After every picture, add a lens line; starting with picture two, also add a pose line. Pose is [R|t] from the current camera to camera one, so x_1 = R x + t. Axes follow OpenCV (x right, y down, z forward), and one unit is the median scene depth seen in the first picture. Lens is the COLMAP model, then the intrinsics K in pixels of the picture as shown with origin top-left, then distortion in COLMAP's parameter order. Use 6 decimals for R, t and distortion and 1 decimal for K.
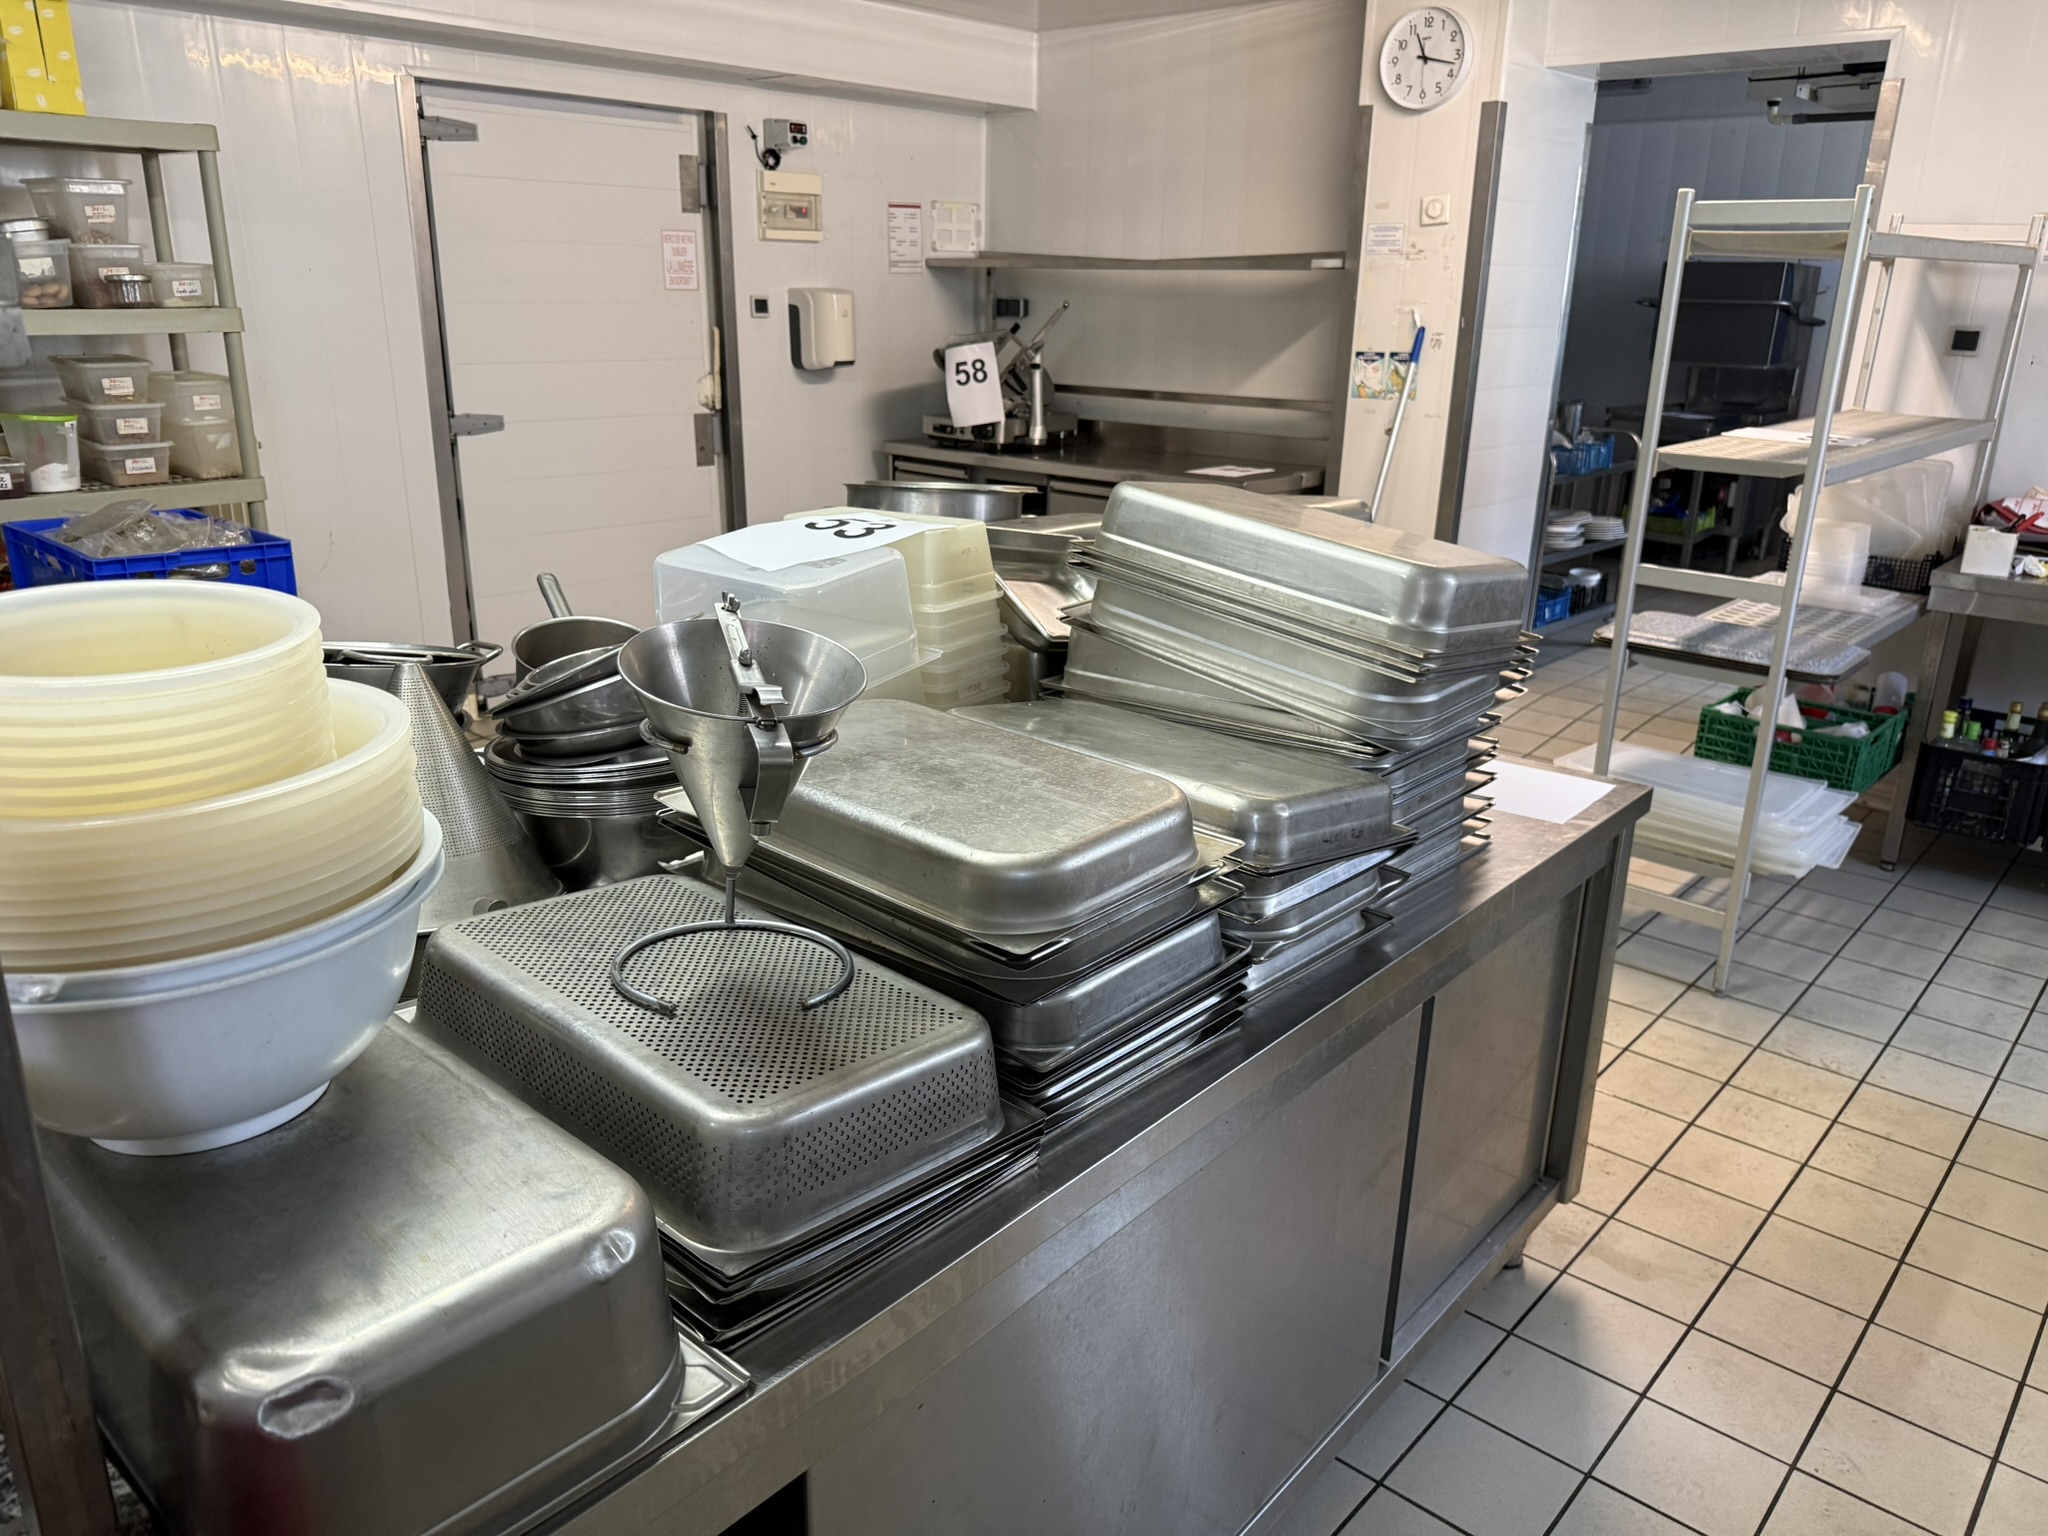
lens RADIAL K [[1455.7, 0, 1028.1], [0, 1455.7, 772.6], [0, 0, 1]] dist [0.032147, -0.043226]
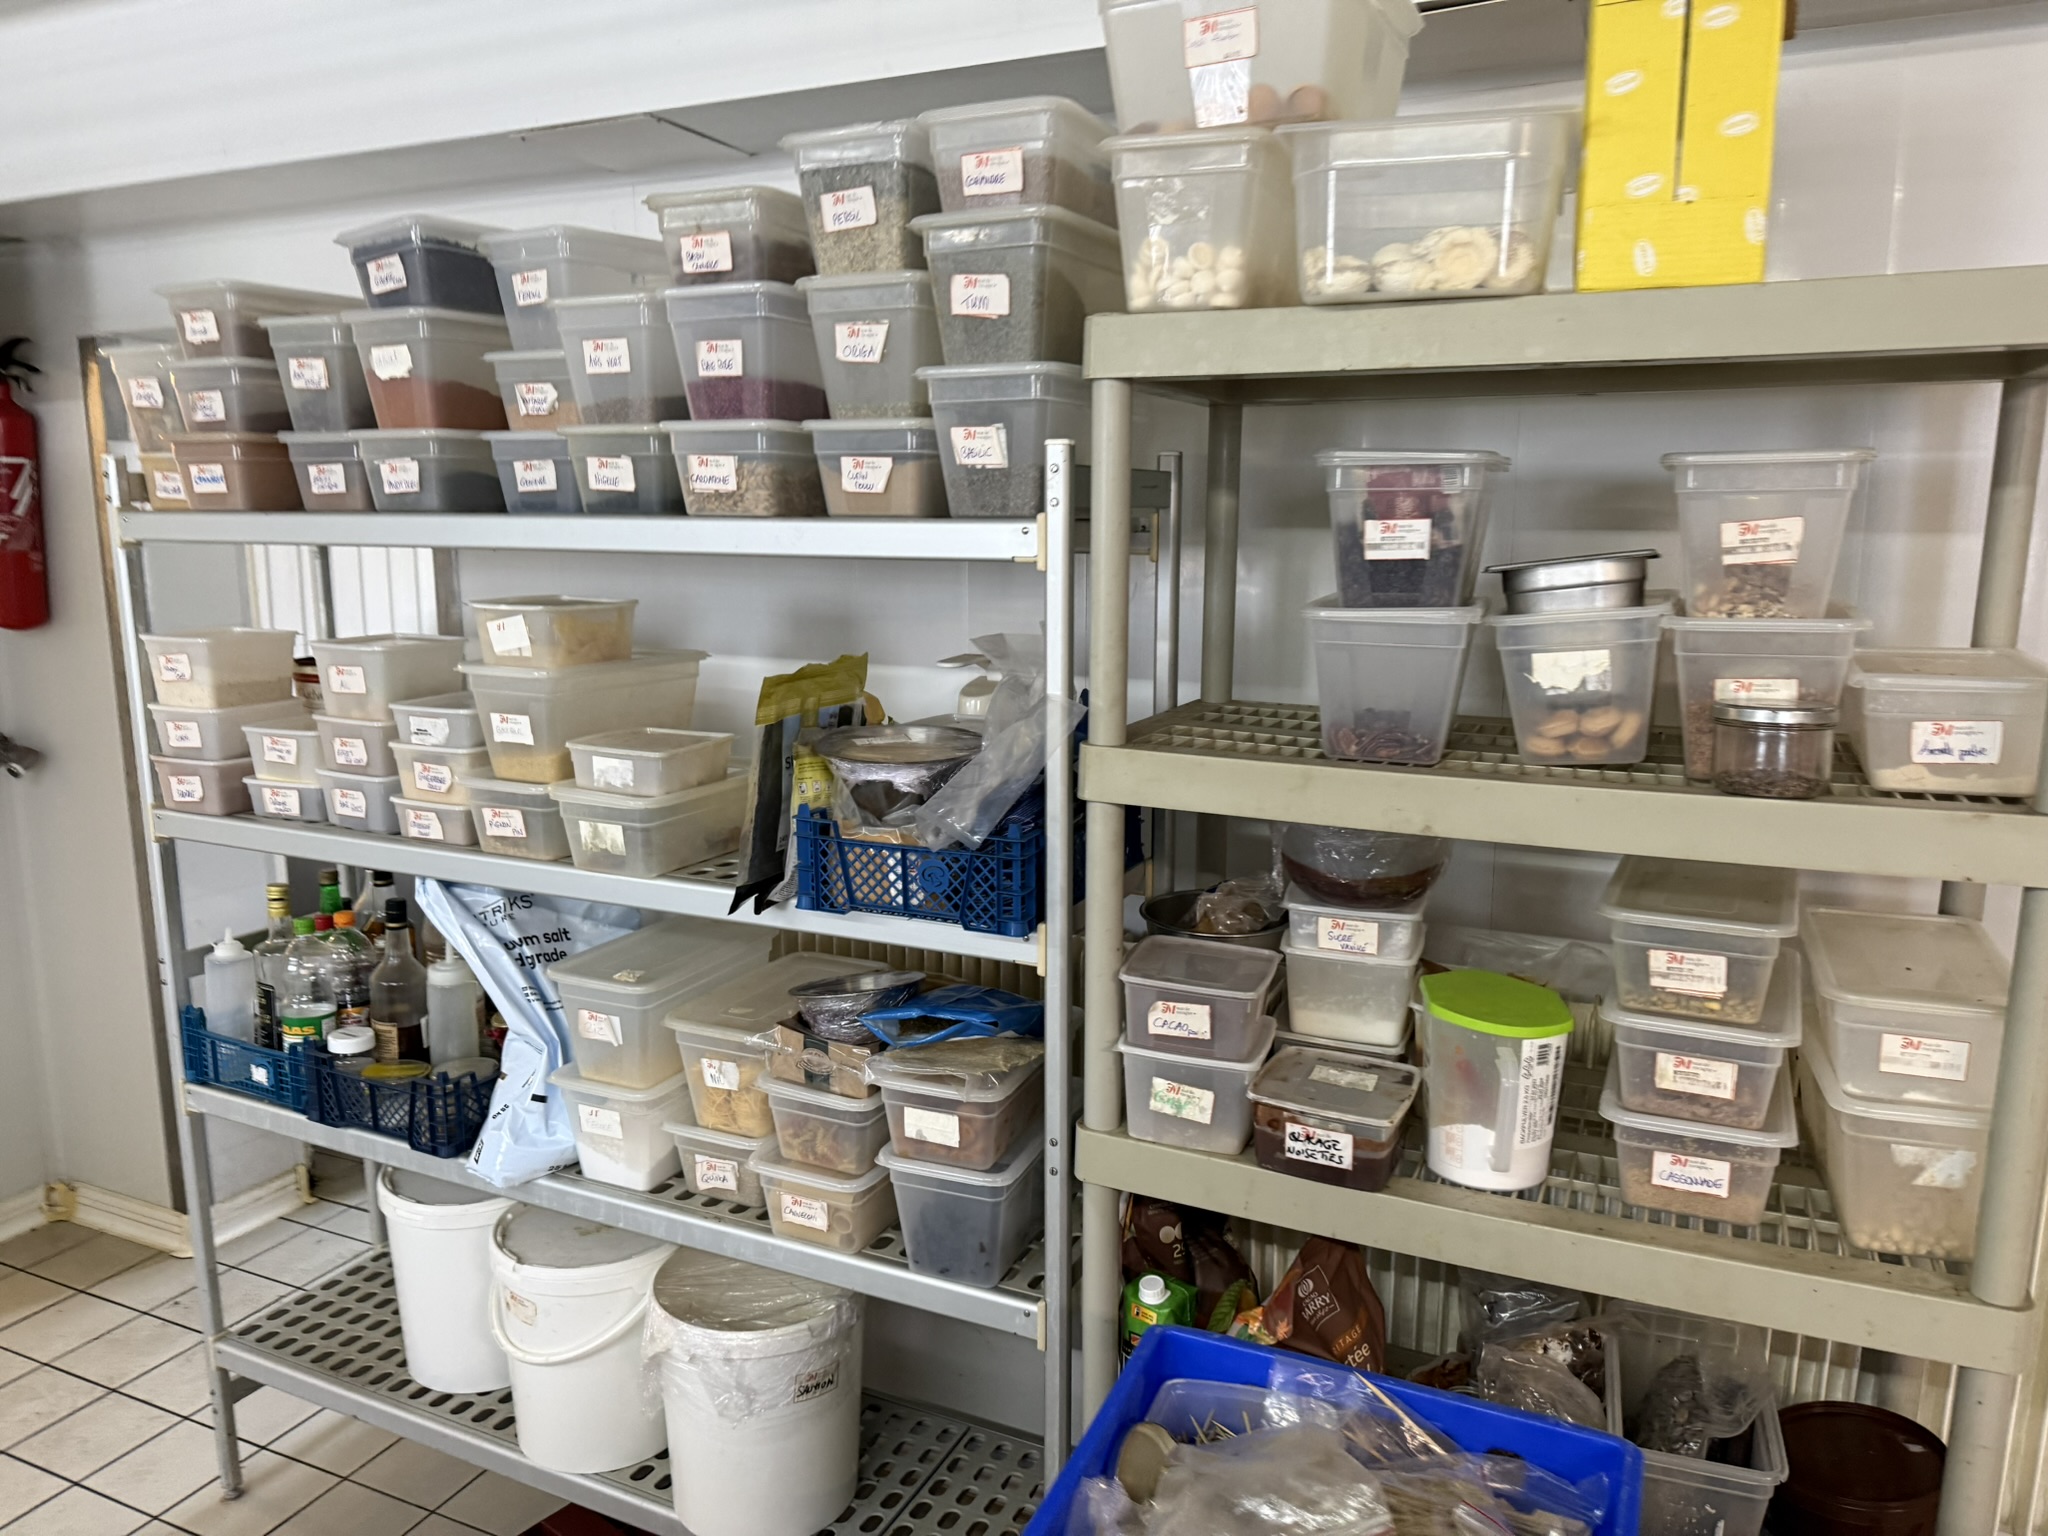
lens RADIAL K [[1455.7, 0, 1025.3], [0, 1455.7, 783.6], [0, 0, 1]] dist [0.032147, -0.043226]
pose [[0.296124, 0.153271, -0.942772, -0.316045], [-0.298401, 0.952482, 0.061122, -0.278261], [0.907341, 0.263224, 0.327789, 0.694541]]
